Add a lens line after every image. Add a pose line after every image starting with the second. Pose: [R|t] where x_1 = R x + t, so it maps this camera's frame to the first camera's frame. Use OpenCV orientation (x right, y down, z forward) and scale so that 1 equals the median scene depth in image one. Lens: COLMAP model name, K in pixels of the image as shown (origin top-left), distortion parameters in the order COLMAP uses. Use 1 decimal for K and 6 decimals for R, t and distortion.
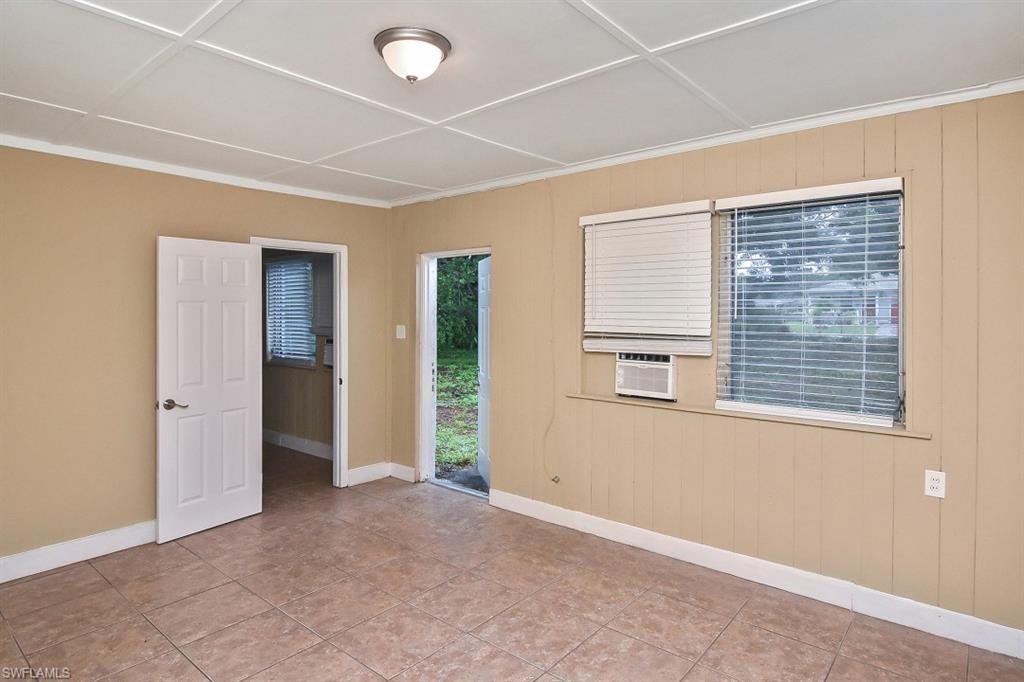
lens RADIAL K [[552.2, 0, 499.3], [0, 552.2, 304.3], [0, 0, 1]] dist [0.001445, -0.000255]
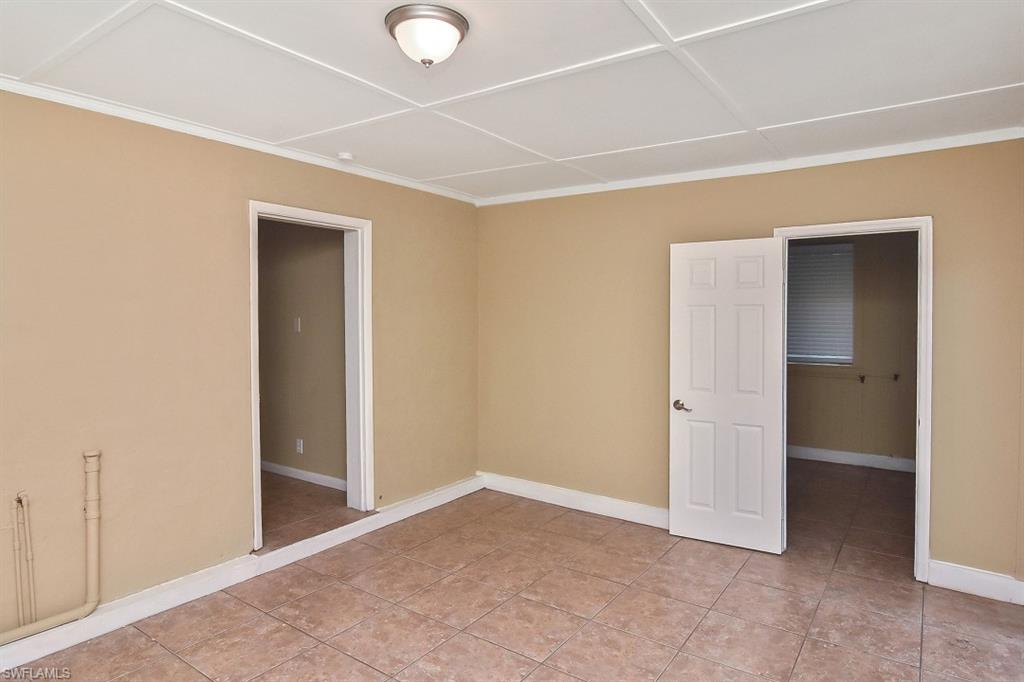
lens RADIAL K [[573.7, 0, 507.5], [0, 573.7, 314.9], [0, 0, 1]] dist [-0.001988, -0.001674]
pose [[0.132923, 0.006441, -0.991105, 0.478124], [0.011072, 0.999907, 0.007983, -0.000760], [0.991064, -0.012035, 0.132839, 0.600229]]
